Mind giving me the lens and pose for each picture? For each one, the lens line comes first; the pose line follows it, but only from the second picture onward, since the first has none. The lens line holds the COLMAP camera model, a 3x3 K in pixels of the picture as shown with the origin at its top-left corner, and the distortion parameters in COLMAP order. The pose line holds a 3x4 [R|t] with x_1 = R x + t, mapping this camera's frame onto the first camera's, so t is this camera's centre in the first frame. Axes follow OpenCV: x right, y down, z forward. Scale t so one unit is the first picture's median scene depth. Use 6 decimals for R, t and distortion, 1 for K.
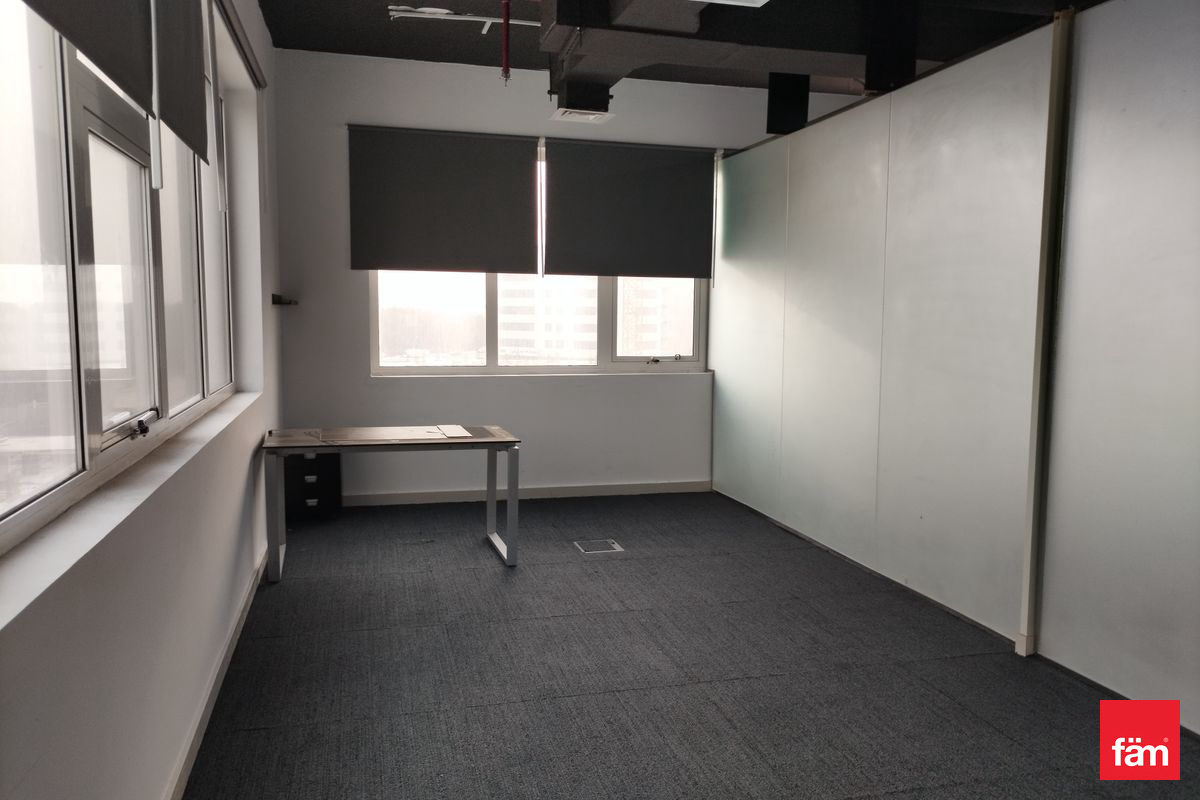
lens RADIAL K [[895.6, 0, 599.5], [0, 895.6, 402.8], [0, 0, 1]] dist [0.024992, -0.007753]
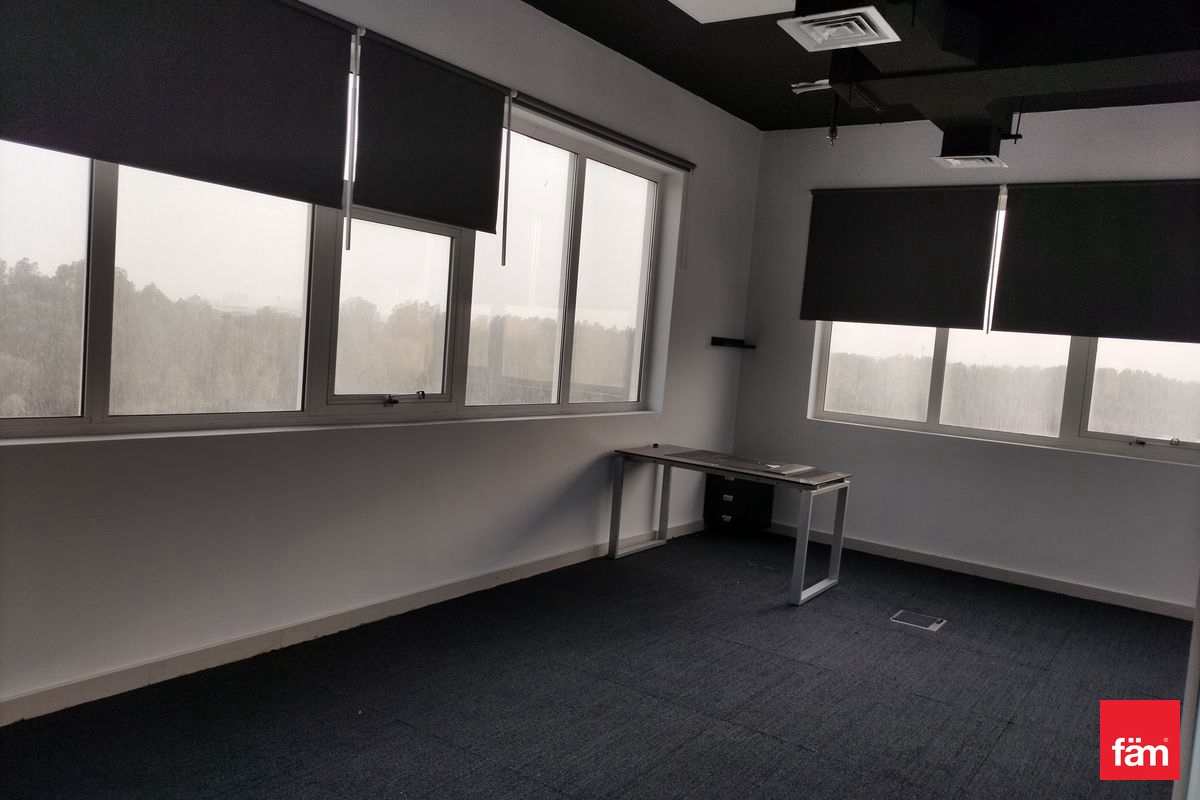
lens RADIAL K [[895.6, 0, 598.6], [0, 895.6, 399.0], [0, 0, 1]] dist [0.024992, -0.007753]
pose [[0.645706, 0.094416, -0.757726, 0.426566], [-0.151725, 0.988404, -0.006135, -0.008153], [0.748360, 0.118928, 0.652544, 0.114332]]
